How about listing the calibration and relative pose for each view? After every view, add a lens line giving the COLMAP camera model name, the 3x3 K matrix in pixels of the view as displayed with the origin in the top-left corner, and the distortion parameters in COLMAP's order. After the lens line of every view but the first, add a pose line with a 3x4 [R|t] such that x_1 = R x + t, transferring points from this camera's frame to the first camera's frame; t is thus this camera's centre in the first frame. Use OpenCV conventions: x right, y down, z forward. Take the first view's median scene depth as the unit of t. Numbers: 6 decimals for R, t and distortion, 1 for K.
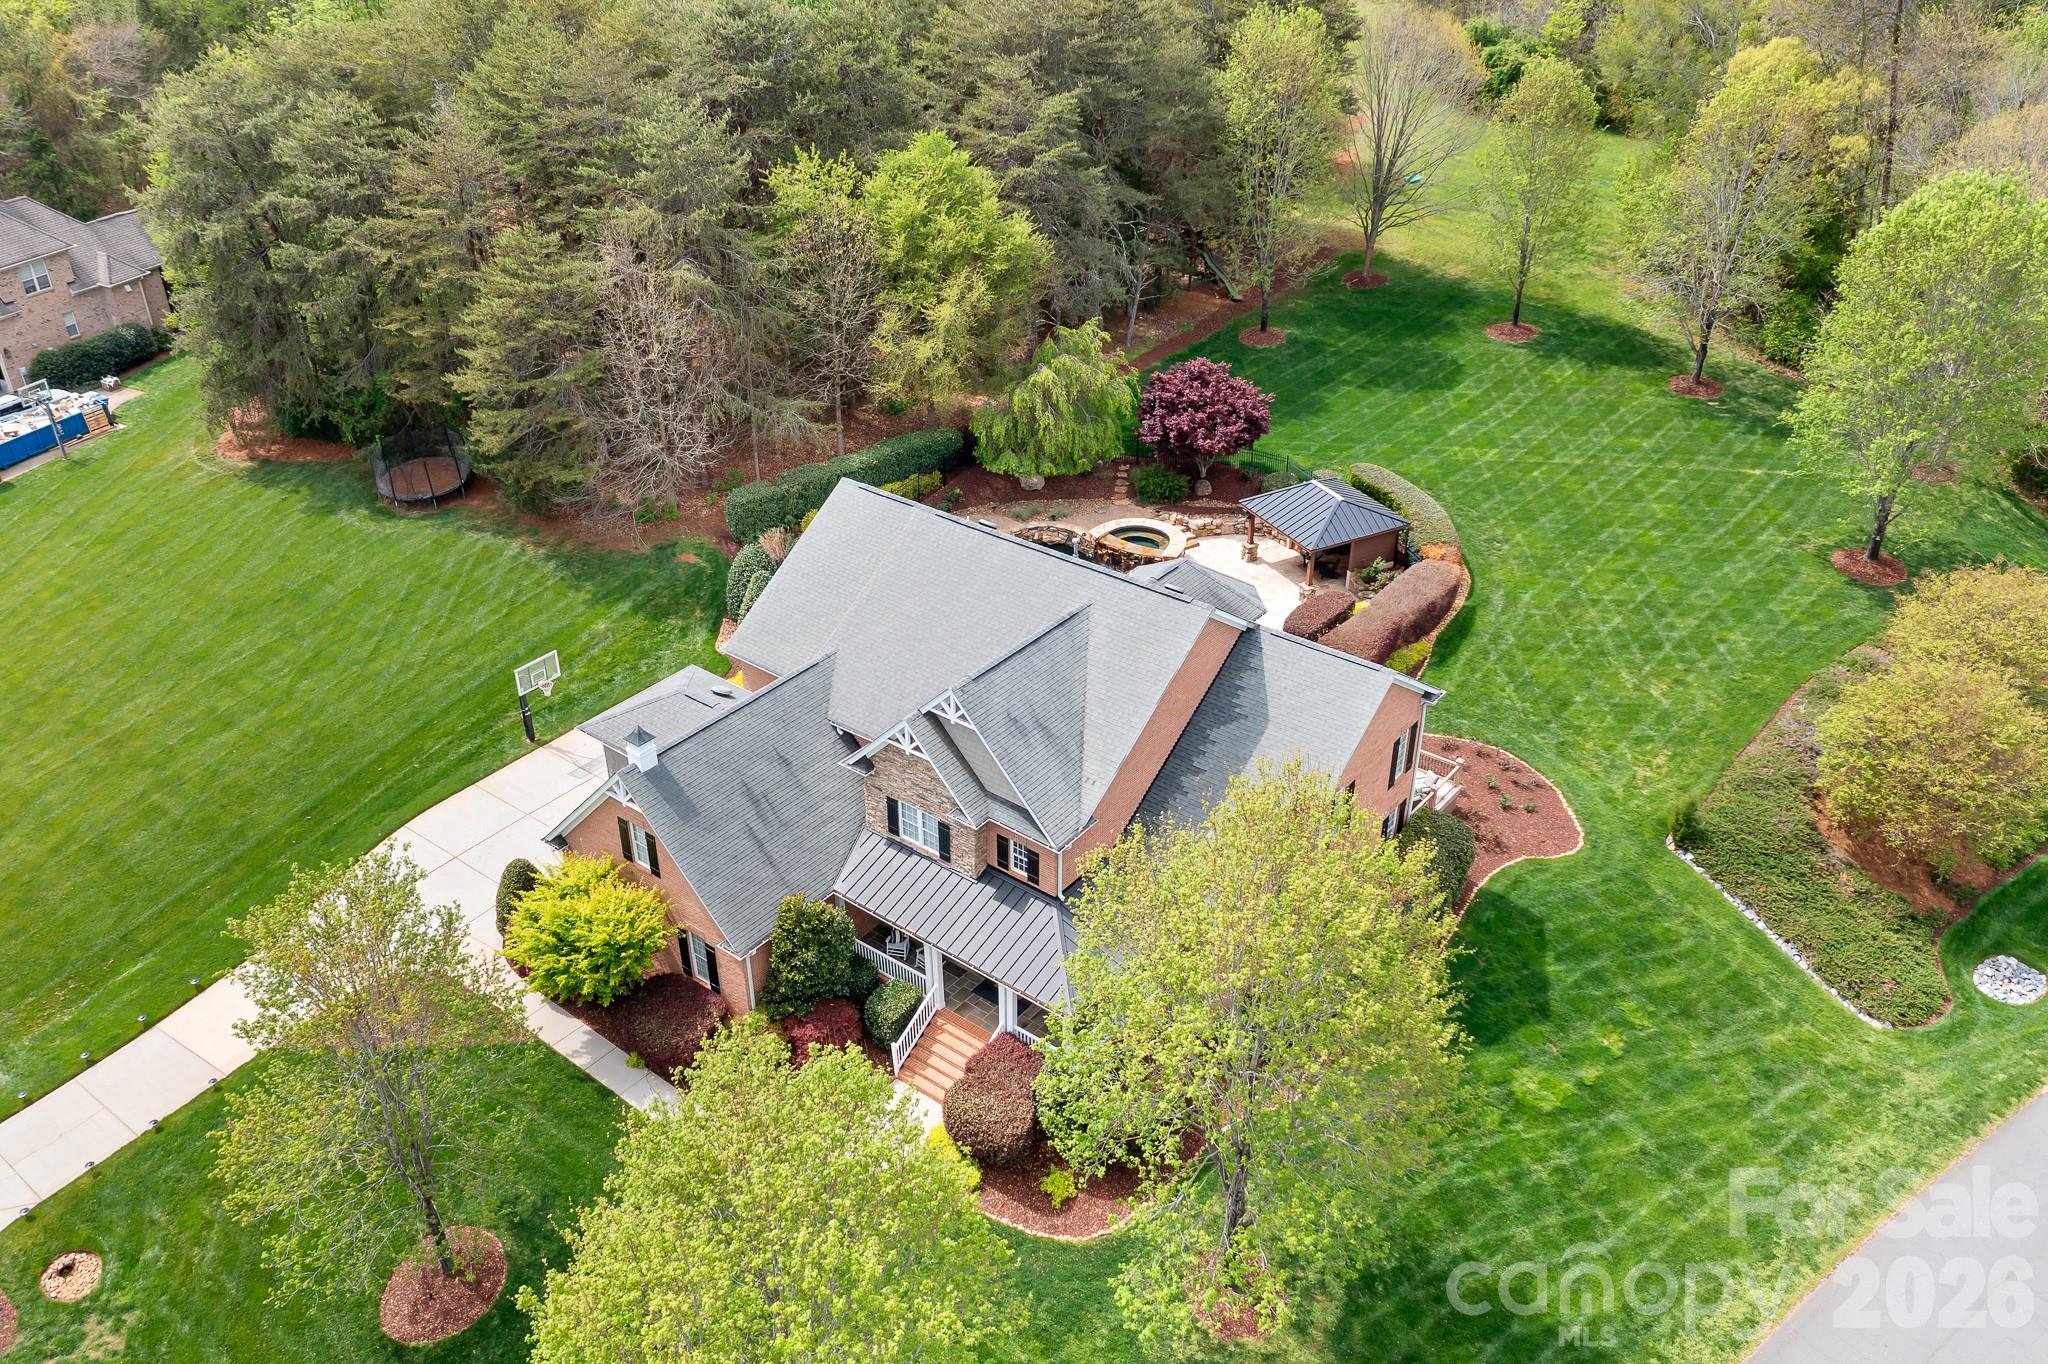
lens RADIAL K [[1593.1, 0, 1023.8], [0, 1593.1, 682.8], [0, 0, 1]] dist [0.001330, -0.000128]
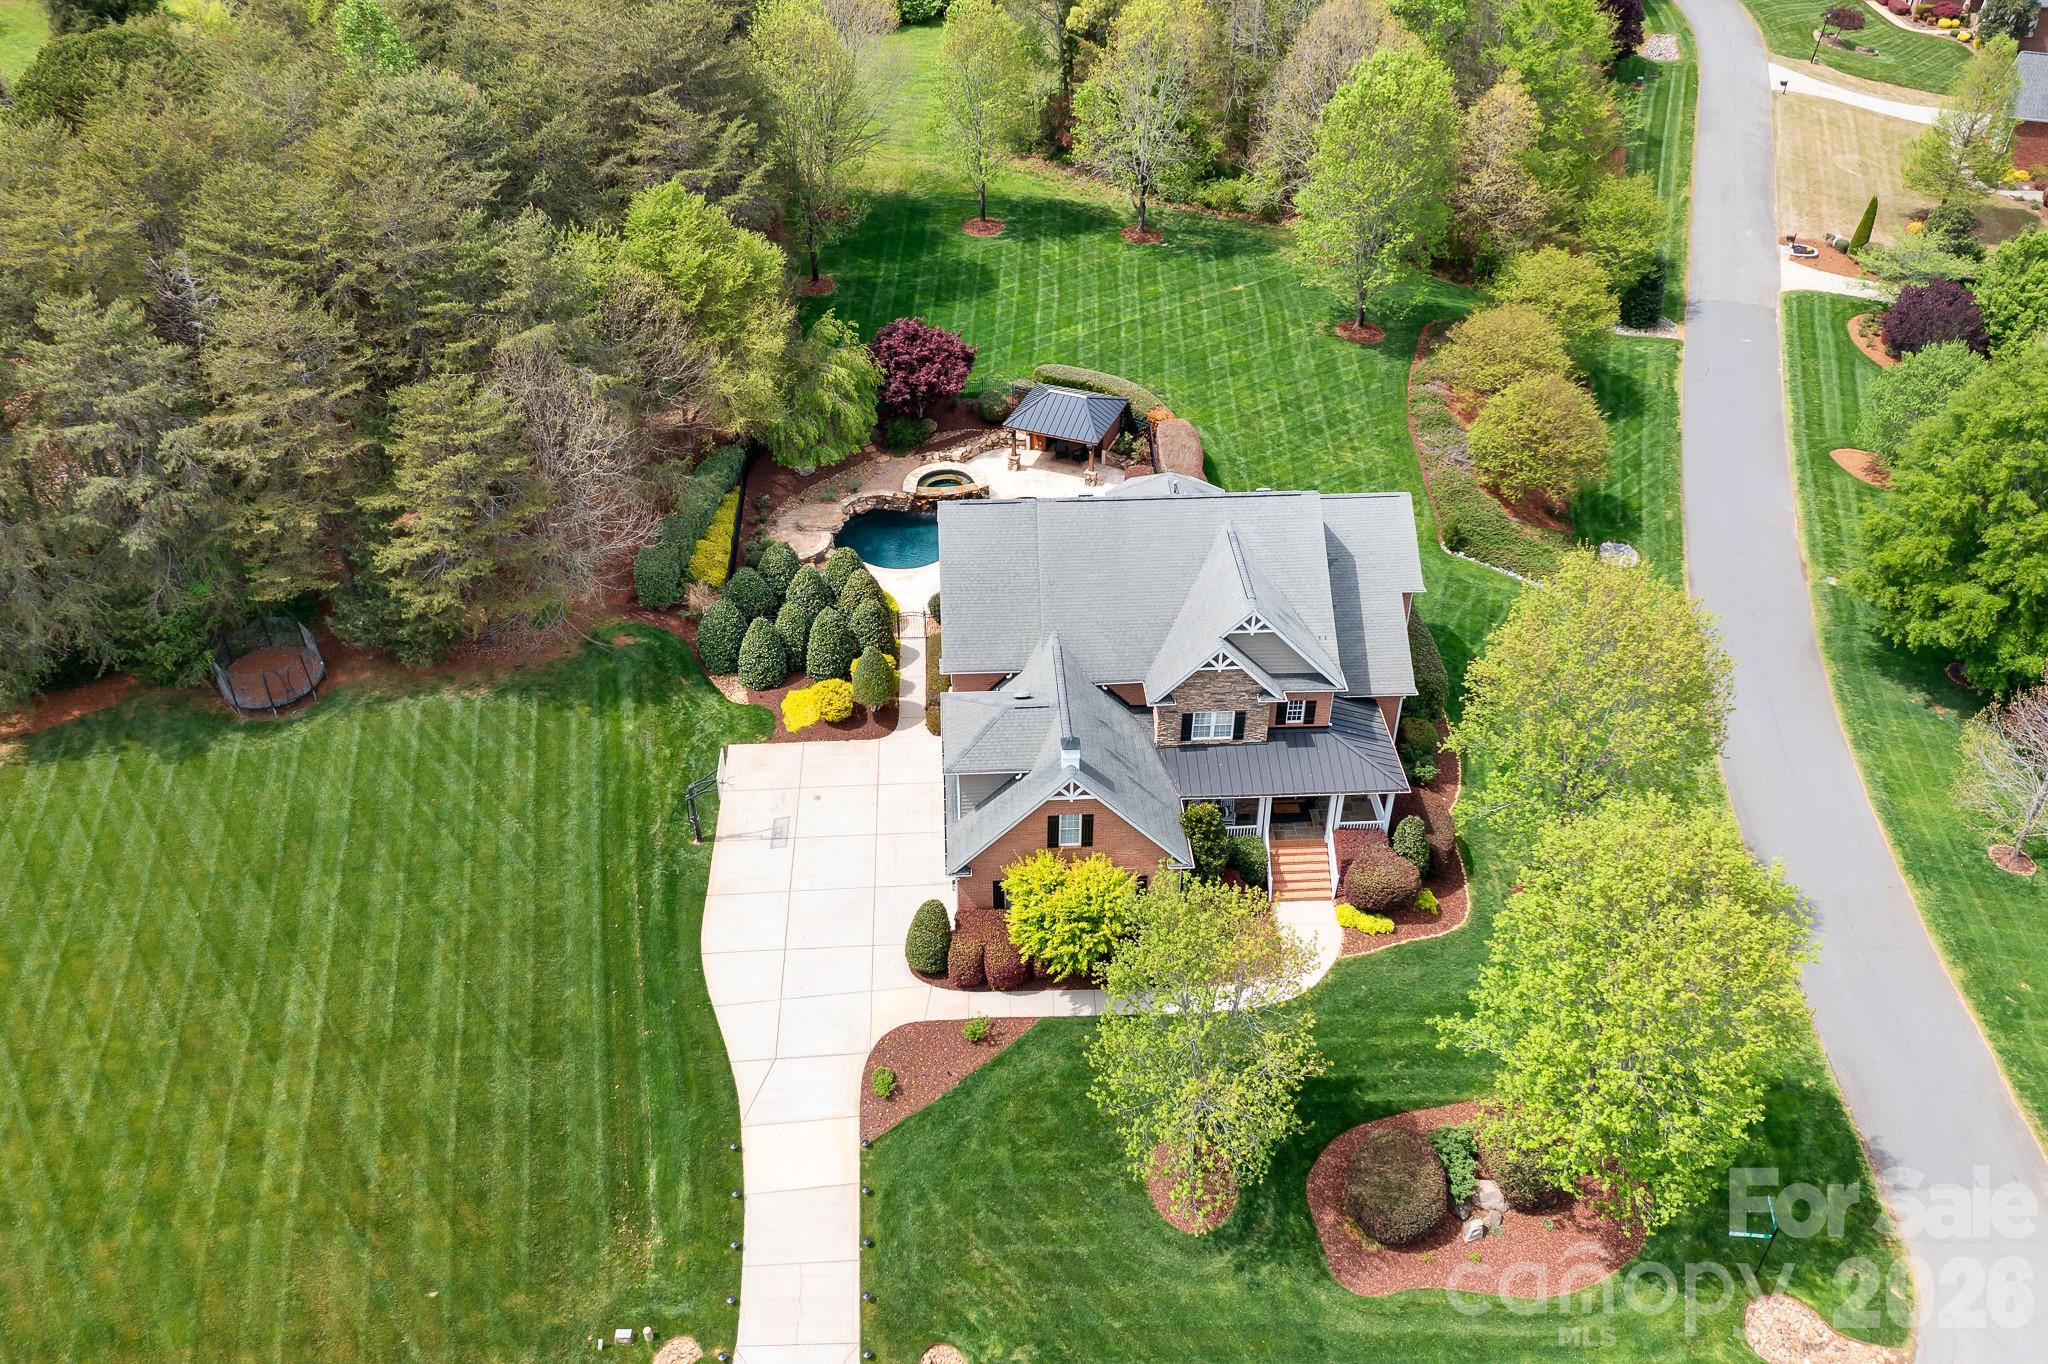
lens RADIAL K [[1593.1, 0, 1024.4], [0, 1593.1, 681.9], [0, 0, 1]] dist [0.001330, -0.000128]
pose [[0.756092, -0.391029, 0.524806, -0.559569], [0.342603, 0.919717, 0.191685, -0.160738], [-0.557628, 0.034869, 0.829358, 0.001021]]
